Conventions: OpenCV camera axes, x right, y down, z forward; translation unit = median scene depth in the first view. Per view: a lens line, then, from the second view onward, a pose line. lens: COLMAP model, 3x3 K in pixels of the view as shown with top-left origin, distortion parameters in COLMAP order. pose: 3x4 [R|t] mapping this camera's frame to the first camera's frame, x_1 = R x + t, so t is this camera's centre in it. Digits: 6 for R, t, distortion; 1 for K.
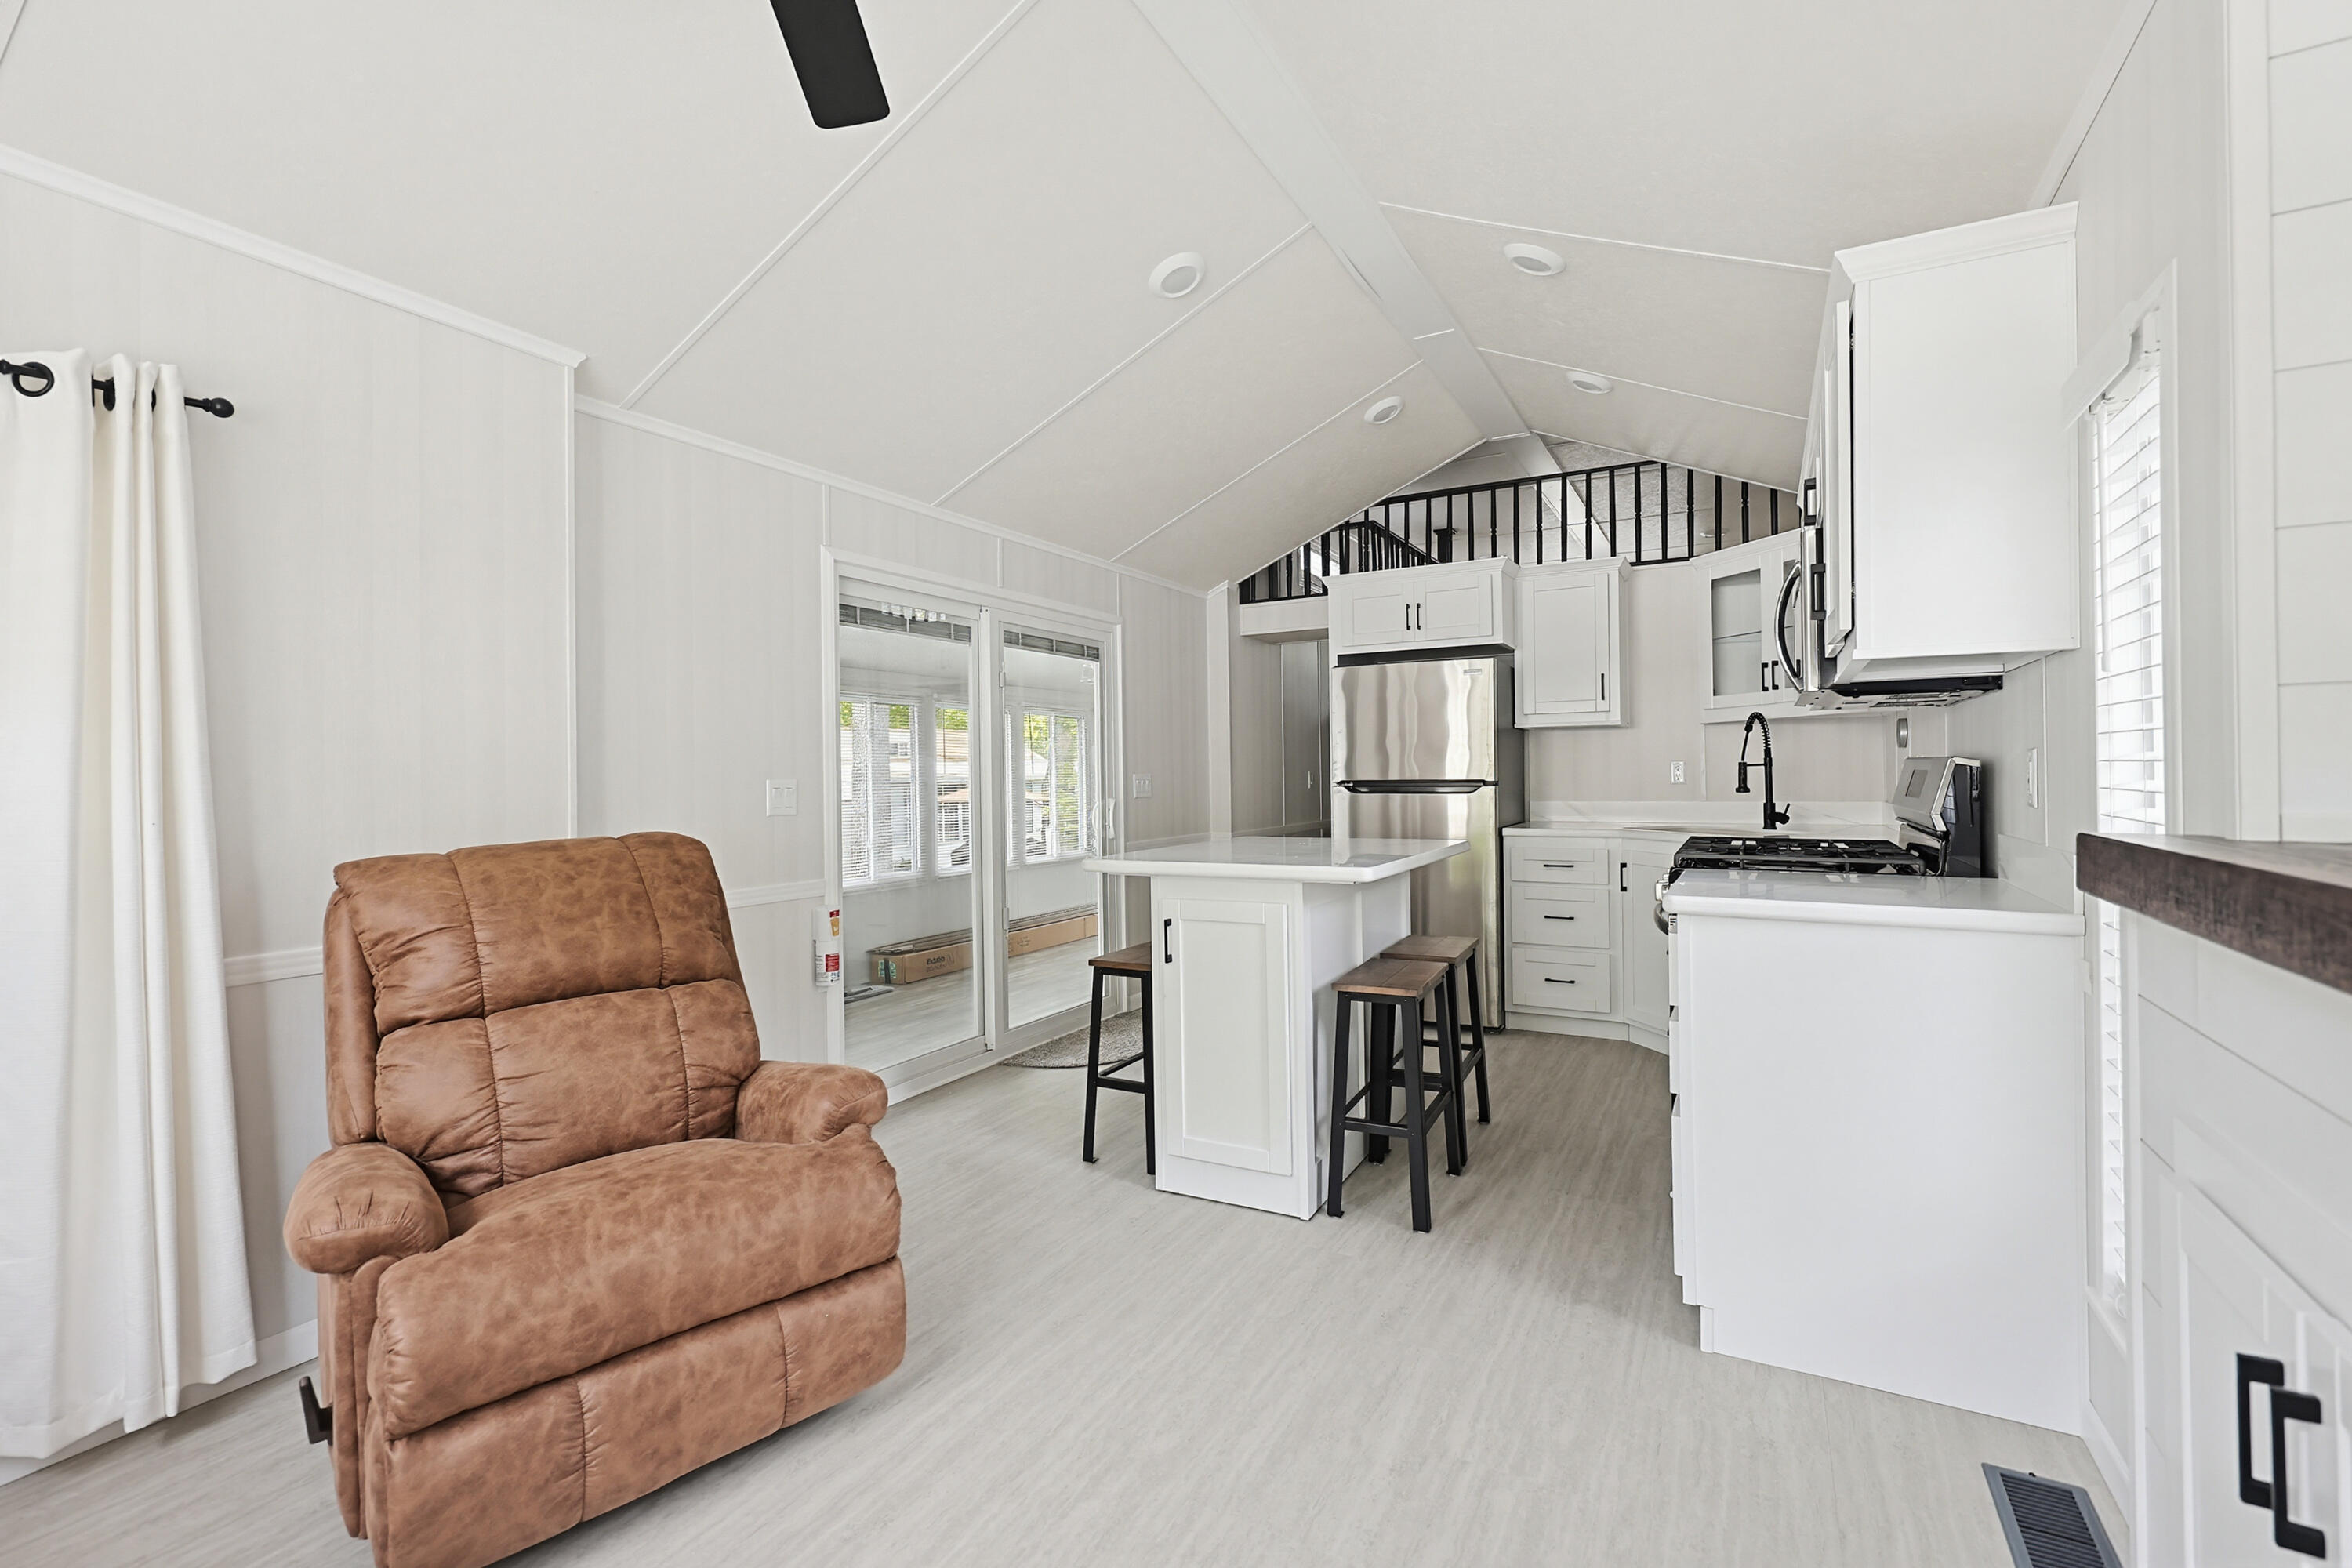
lens RADIAL K [[1008.3, 0, 1181.5], [0, 1008.3, 776.9], [0, 0, 1]] dist [-0.002605, -0.000413]
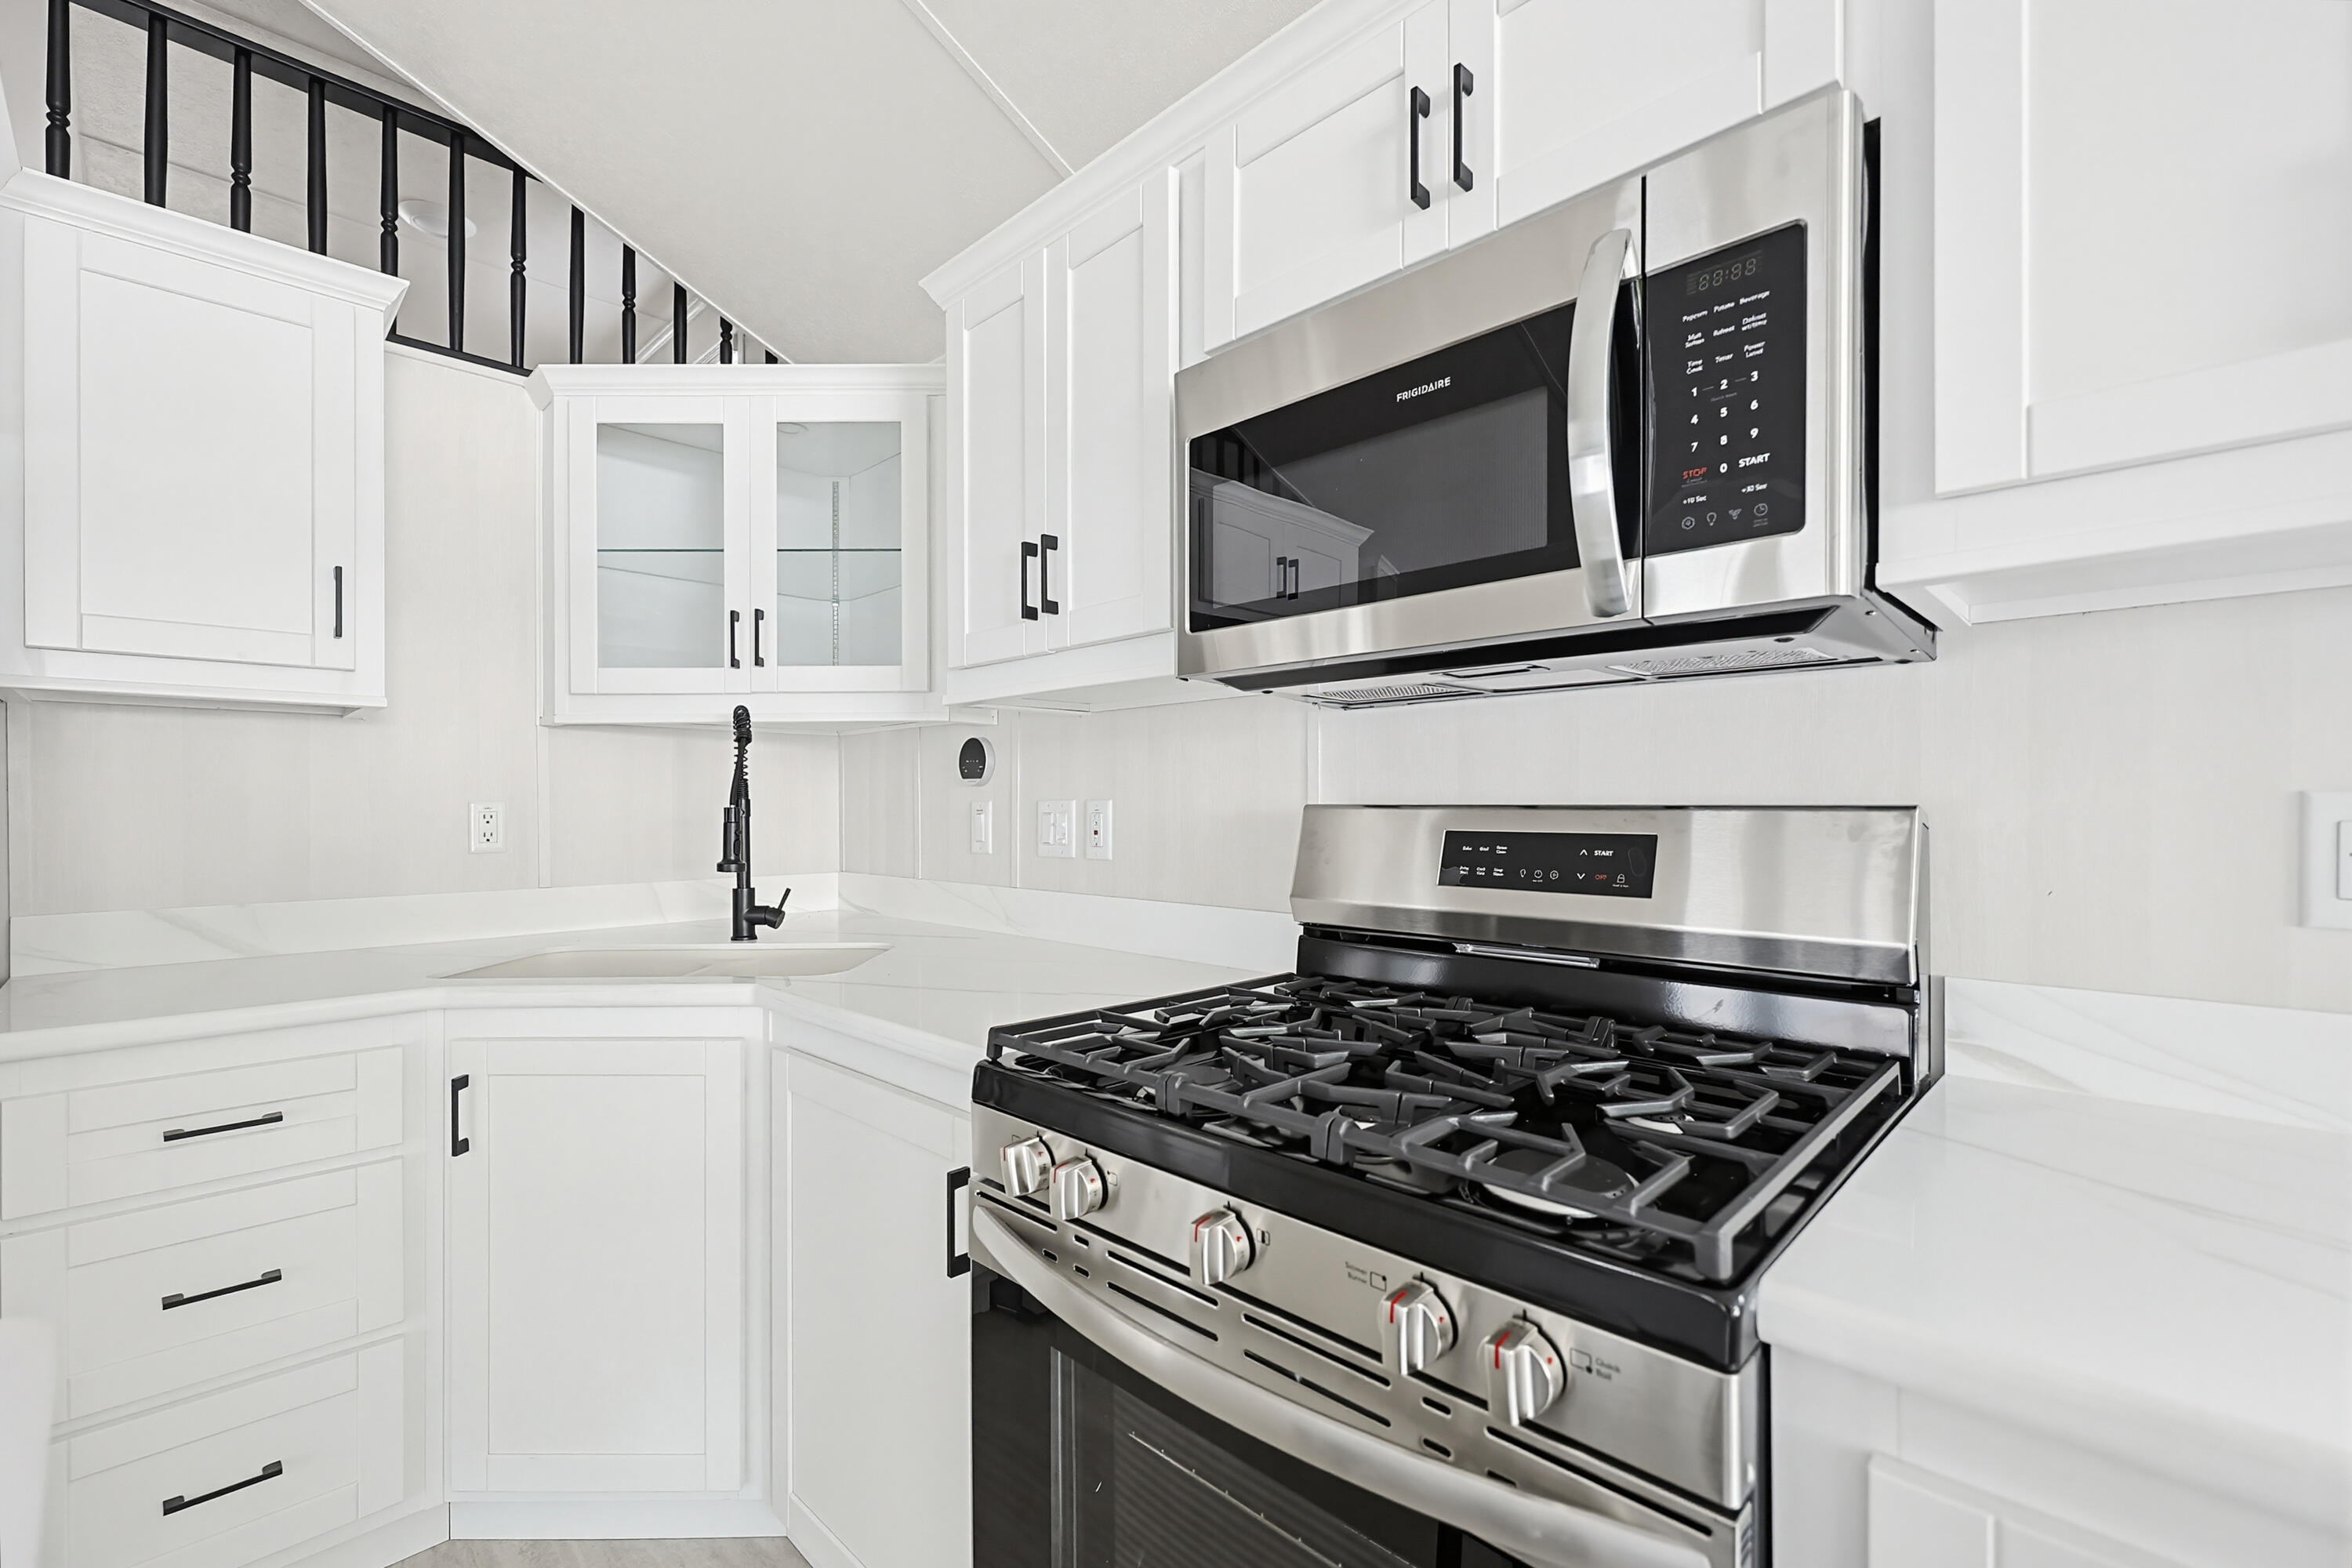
lens RADIAL K [[1018.0, 0, 1184.4], [0, 1018.0, 799.4], [0, 0, 1]] dist [-0.000701, -0.000355]
pose [[0.260314, 0.015601, 0.965398, 0.131937], [0.003870, 0.999845, -0.017201, -0.008170], [-0.965516, 0.008214, 0.260213, 0.583230]]
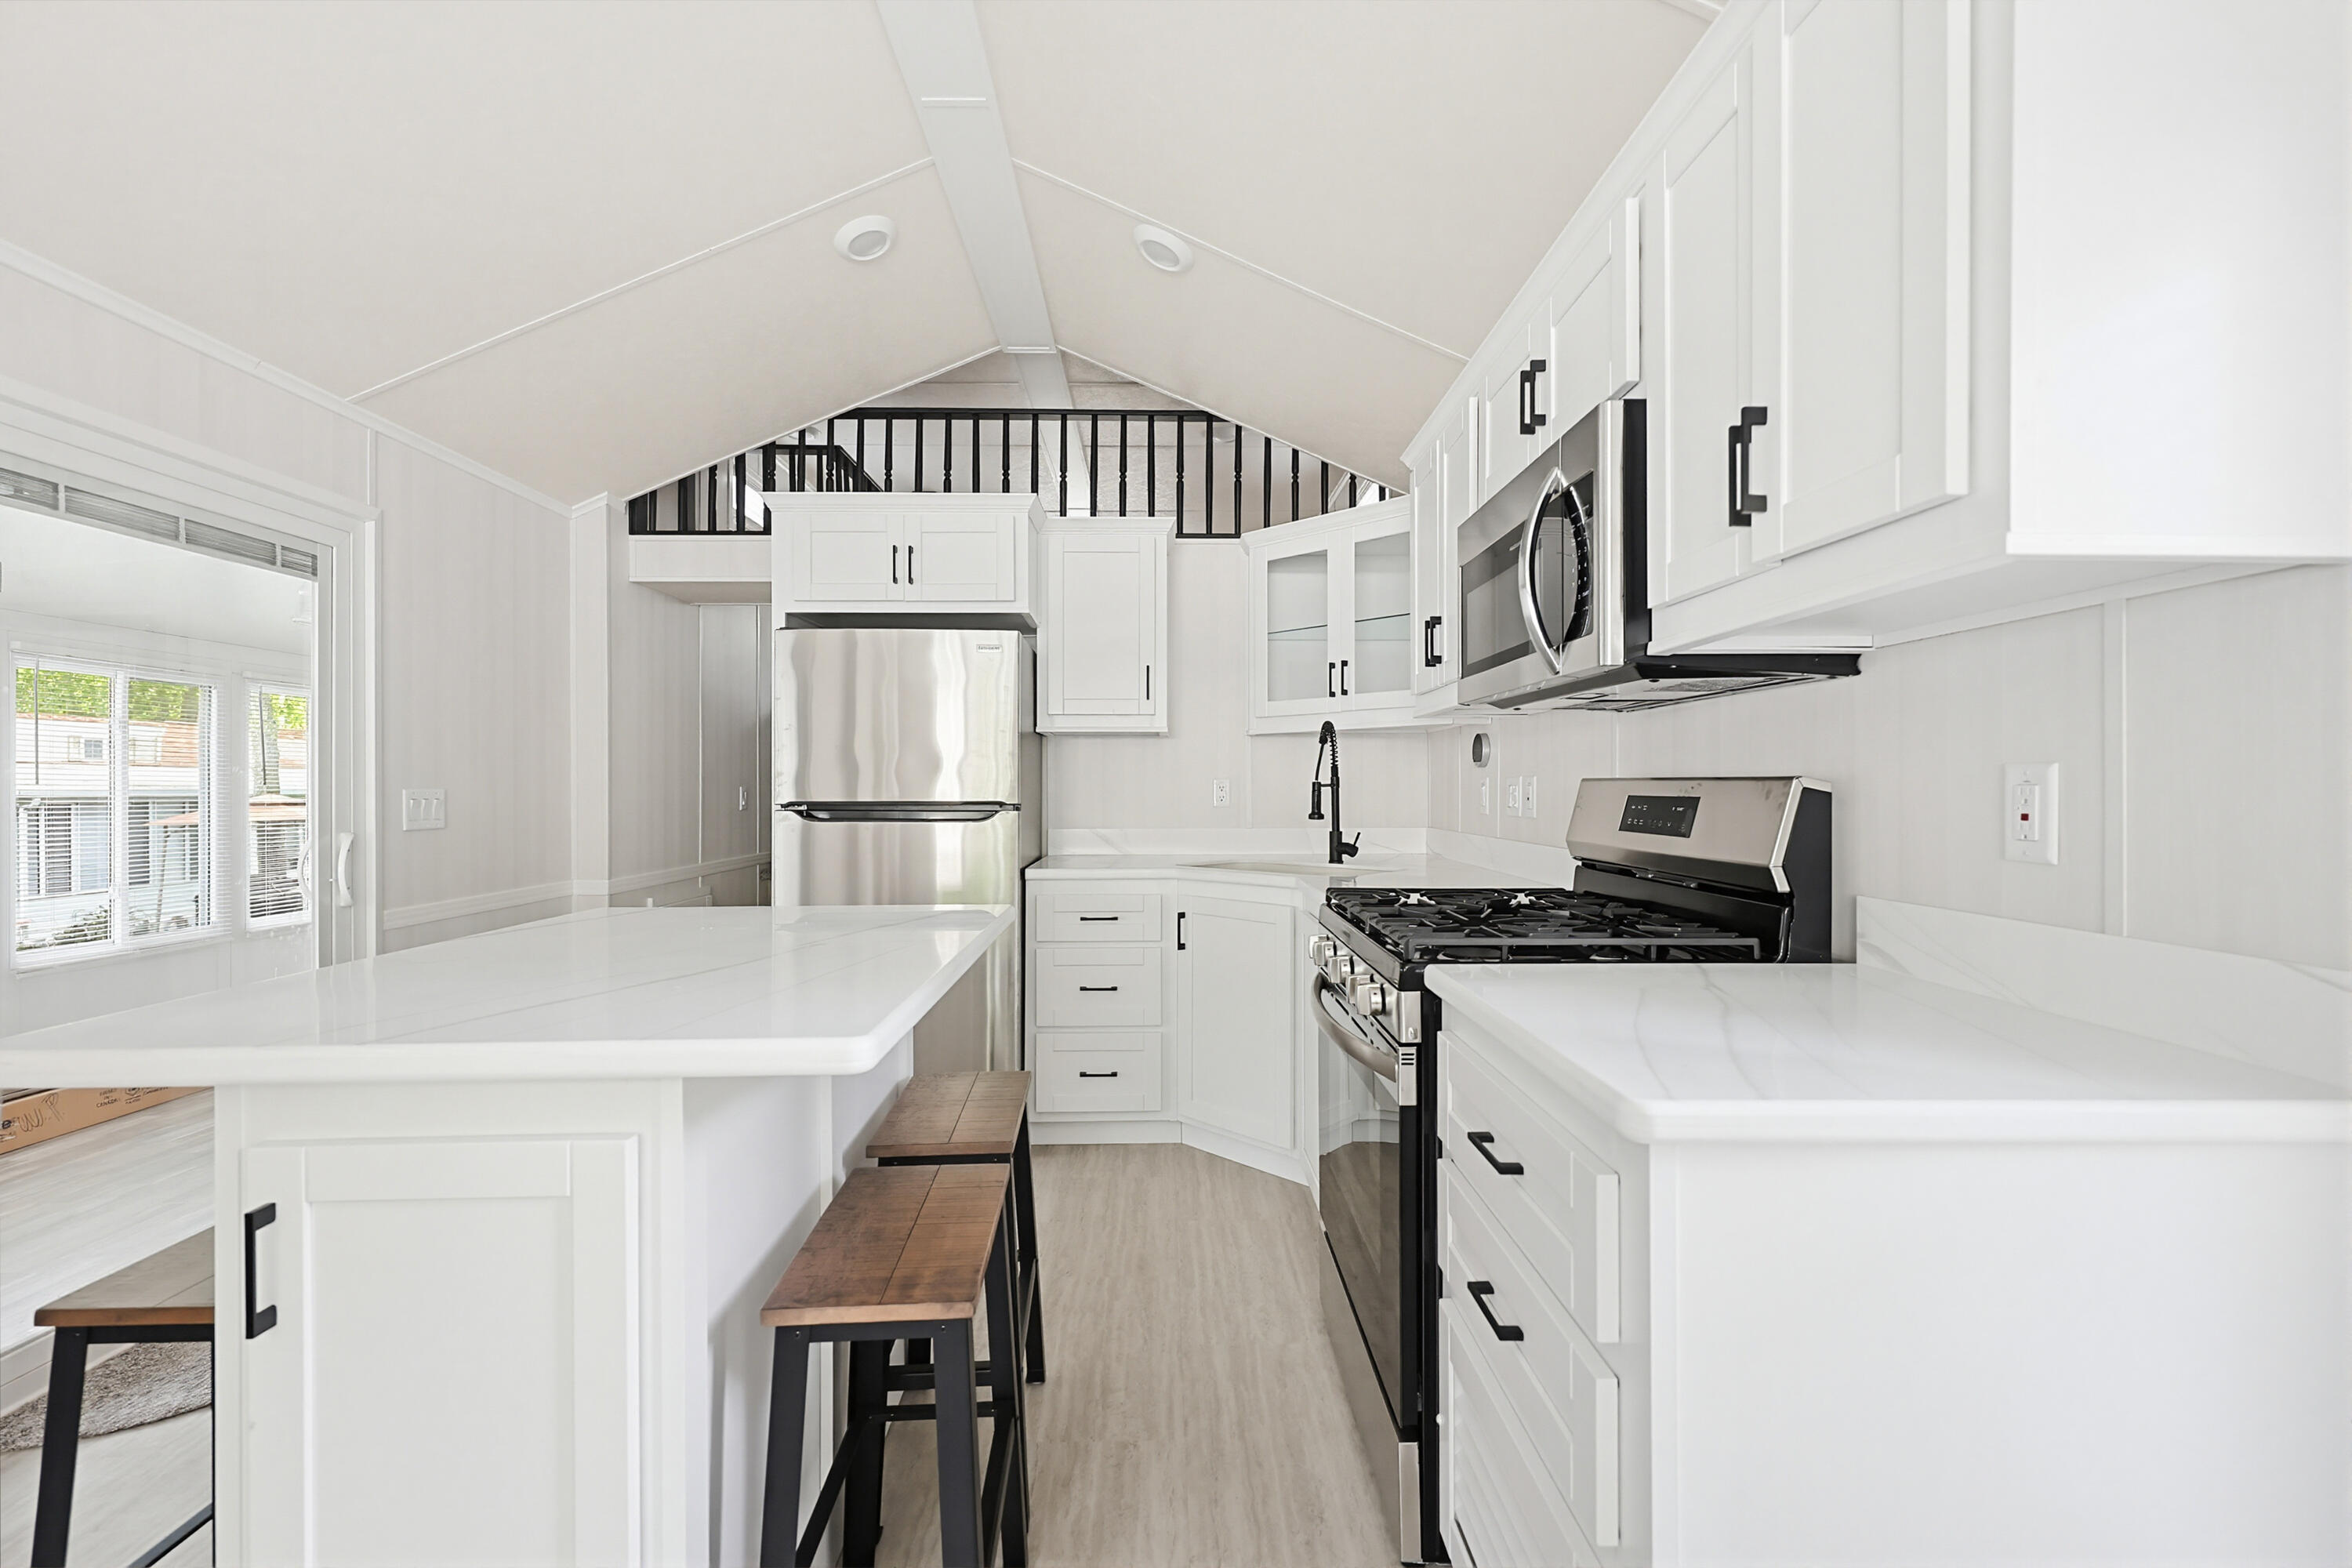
lens RADIAL K [[1008.3, 0, 1181.5], [0, 1008.3, 776.9], [0, 0, 1]] dist [-0.002605, -0.000413]
pose [[0.862680, 0.016014, 0.505497, 0.048259], [-0.007356, 0.999790, -0.019121, -0.002069], [-0.505697, 0.012777, 0.862616, 0.310723]]
